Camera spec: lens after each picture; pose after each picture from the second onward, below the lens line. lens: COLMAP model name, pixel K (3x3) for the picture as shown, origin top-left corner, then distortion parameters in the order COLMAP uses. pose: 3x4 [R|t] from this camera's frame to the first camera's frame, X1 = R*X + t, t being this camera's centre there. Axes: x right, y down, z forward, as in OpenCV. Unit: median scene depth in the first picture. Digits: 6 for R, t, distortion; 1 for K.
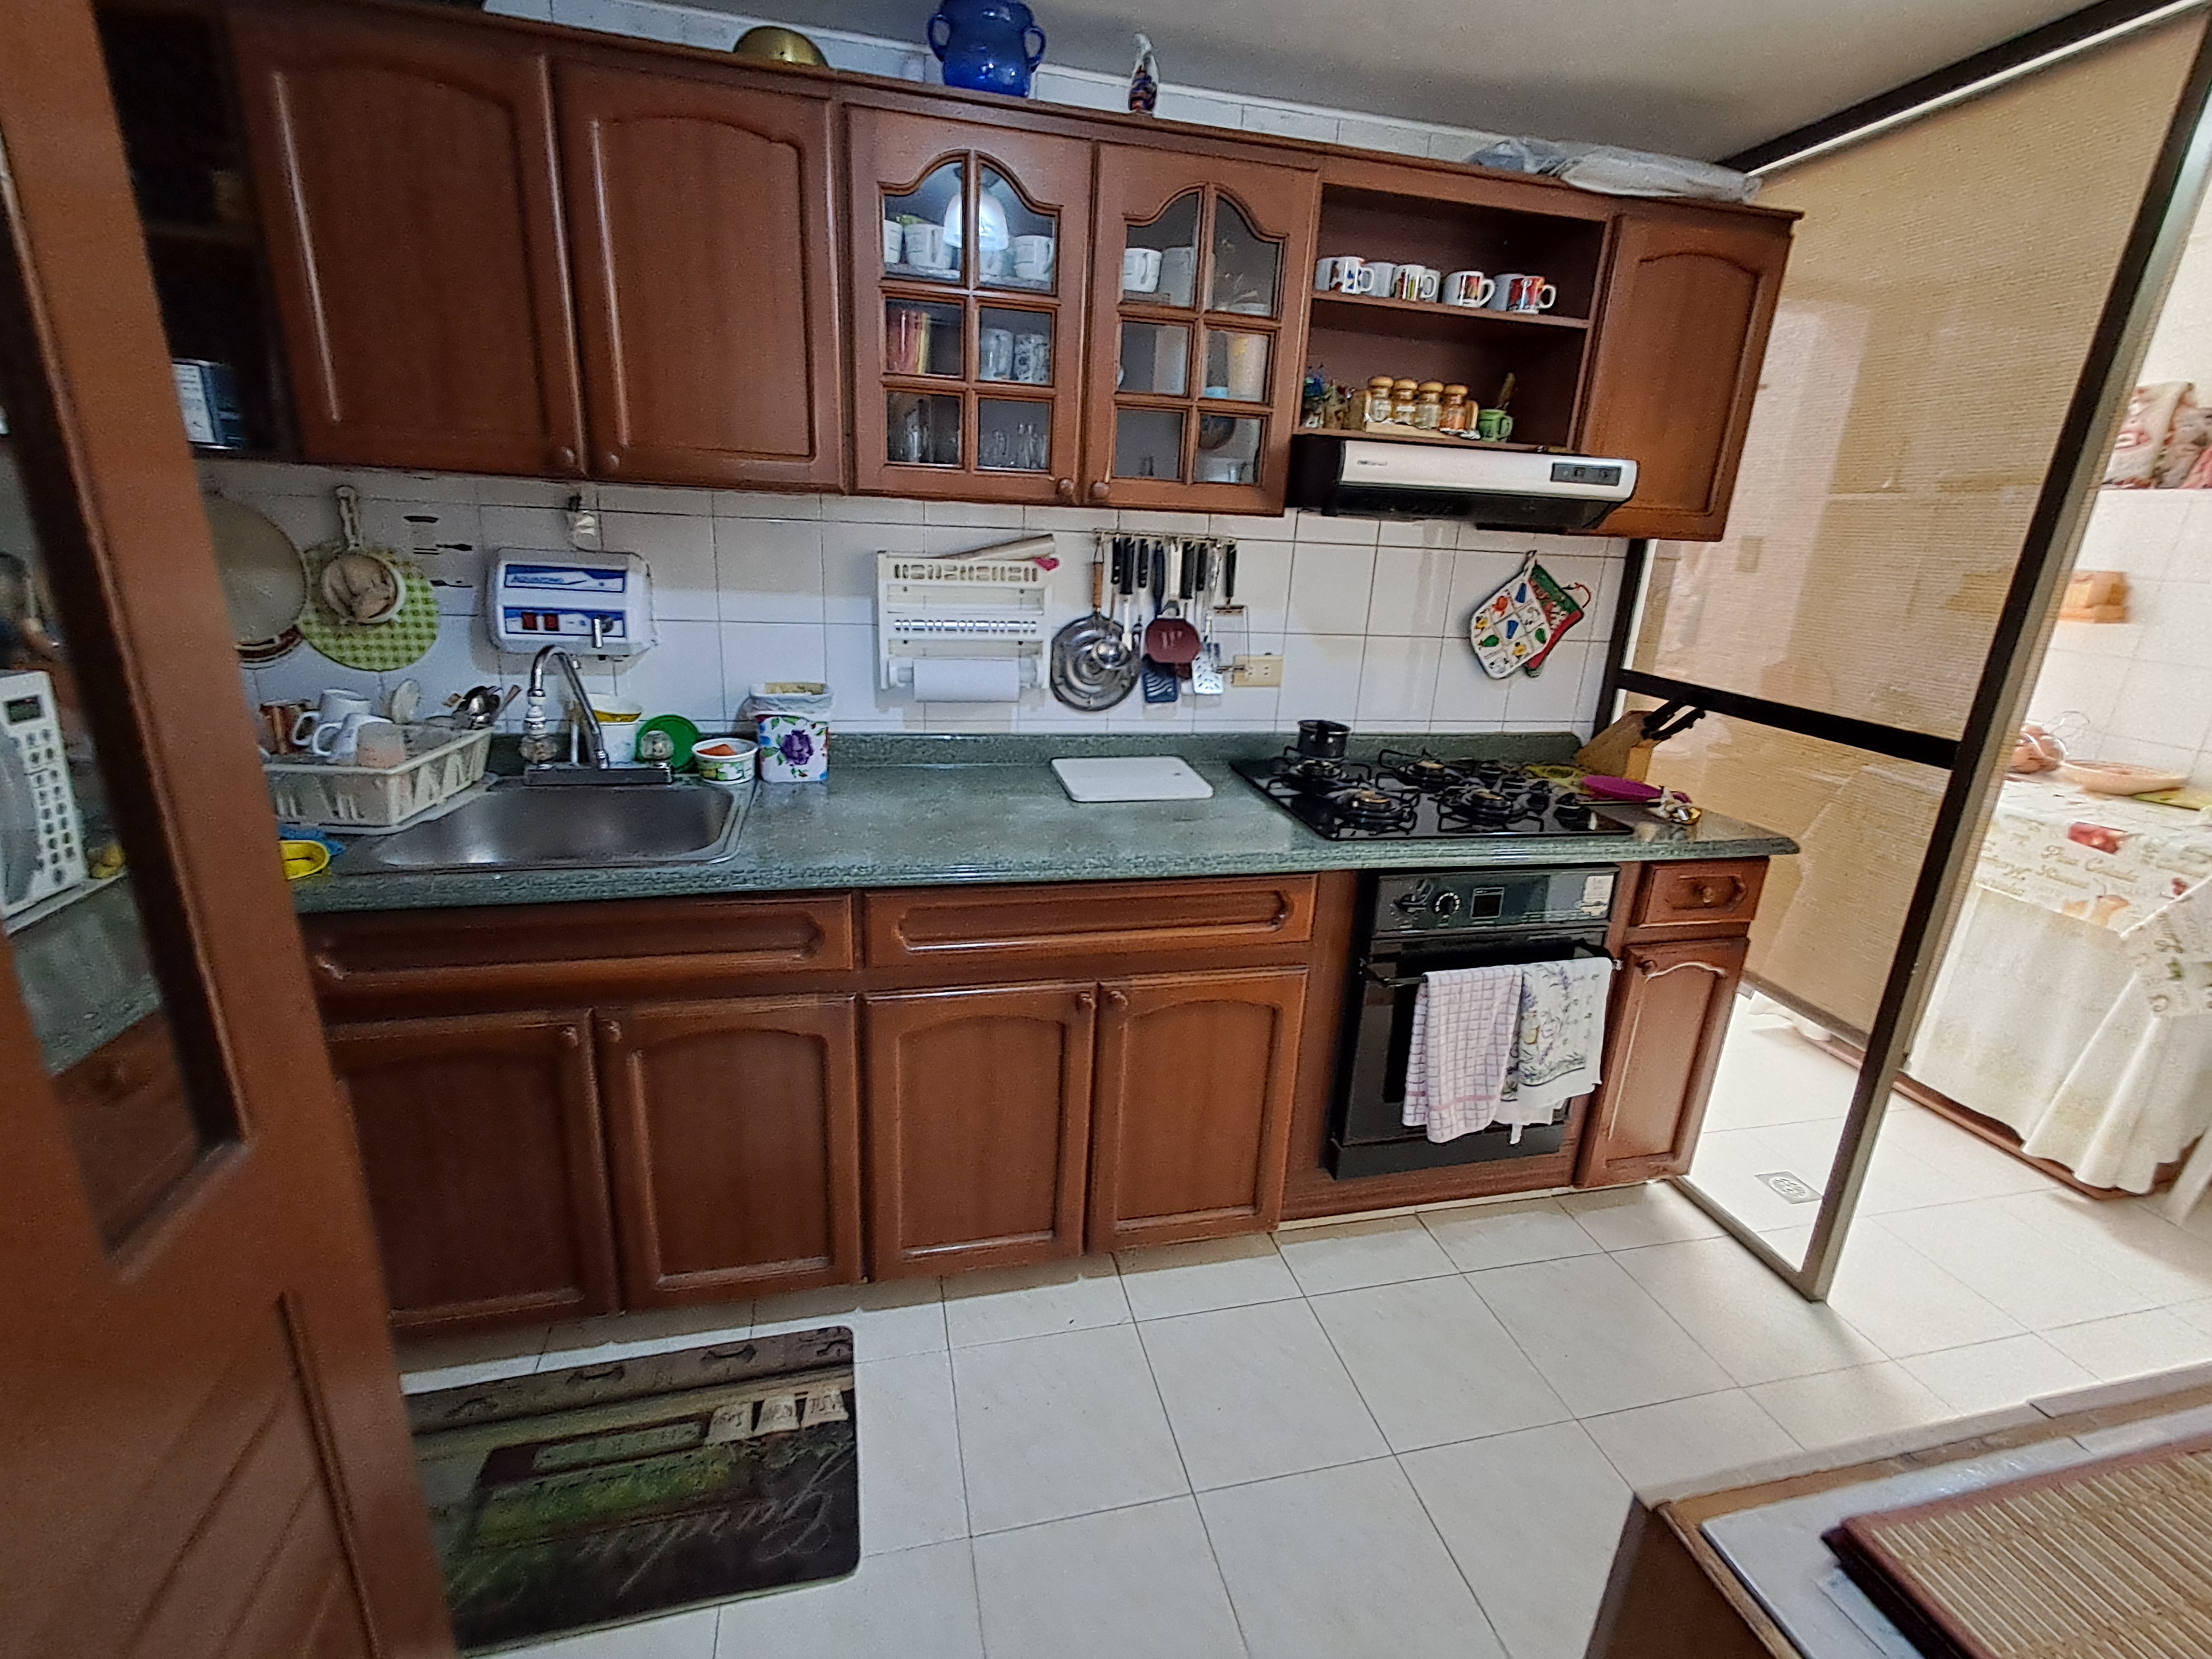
lens RADIAL K [[1008.1, 0, 1106.0], [0, 1008.1, 829.5], [0, 0, 1]] dist [-0.003147, -0.000021]
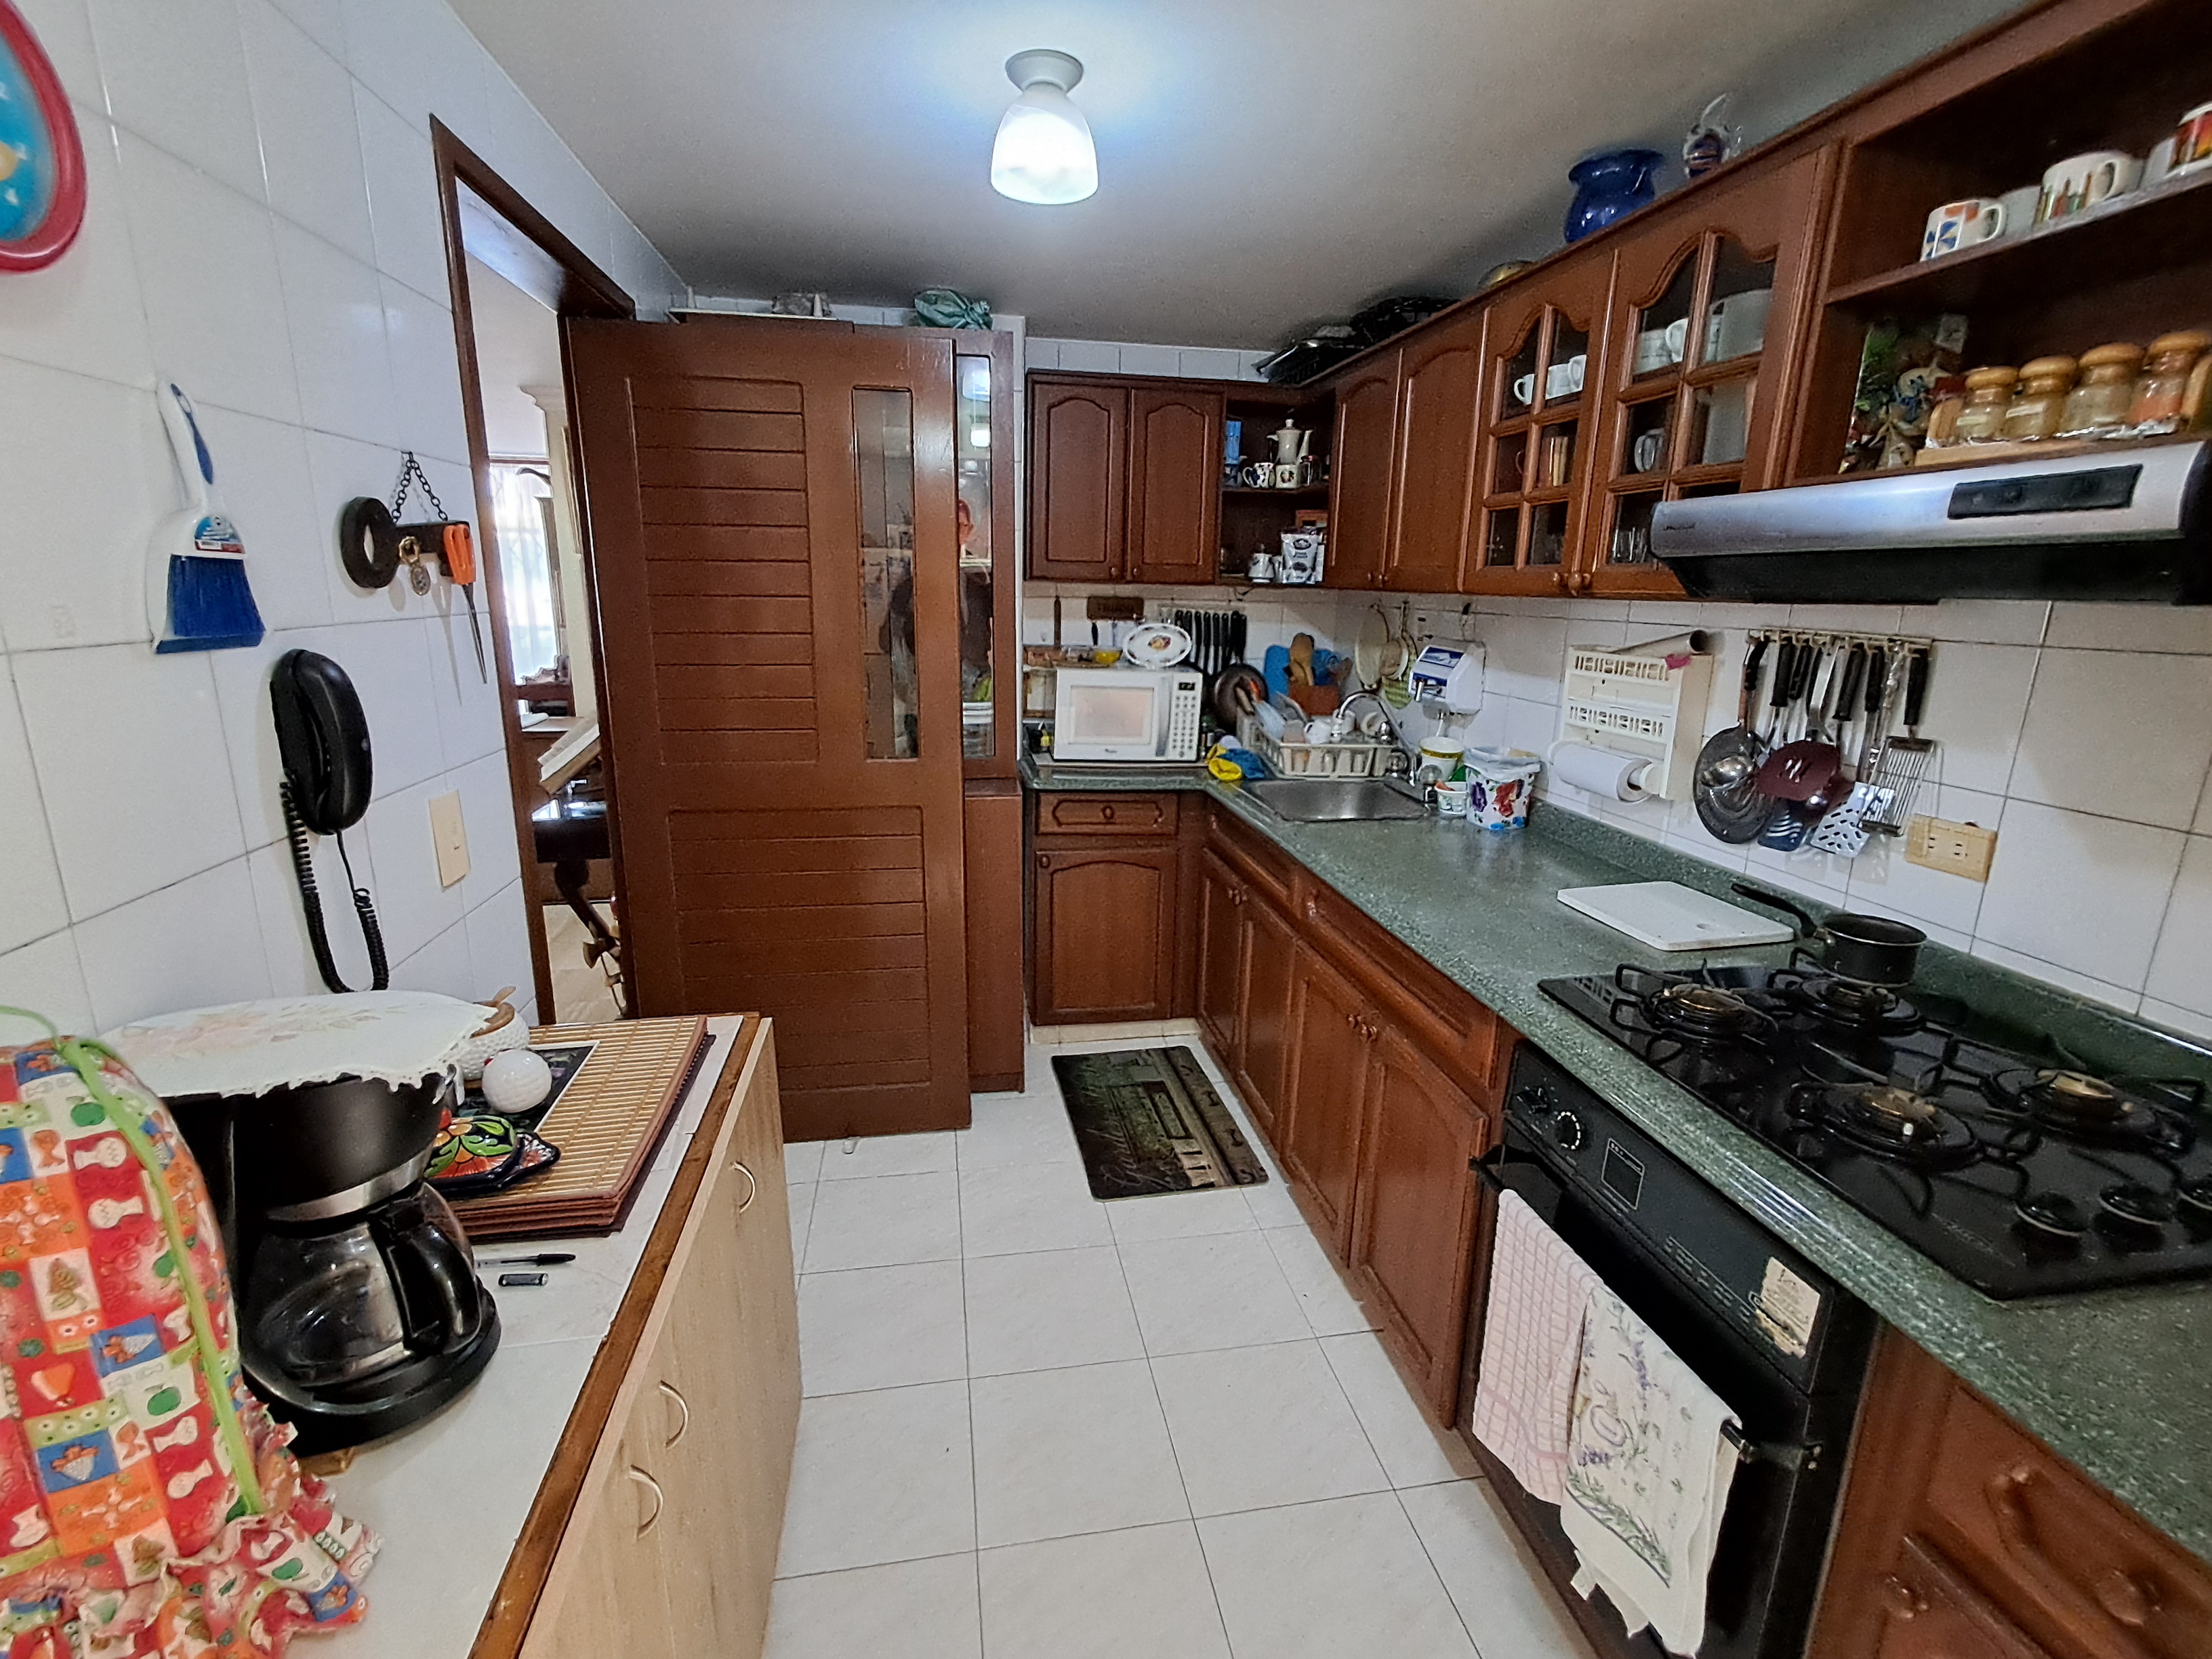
lens RADIAL K [[1006.1, 0, 1106.0], [0, 1006.1, 829.5], [0, 0, 1]] dist [0.042248, 0.000459]
pose [[-0.069190, 0.190850, -0.979178, 0.951734], [-0.328065, 0.922585, 0.203001, -0.146877], [0.942118, 0.335279, -0.001222, 0.584134]]
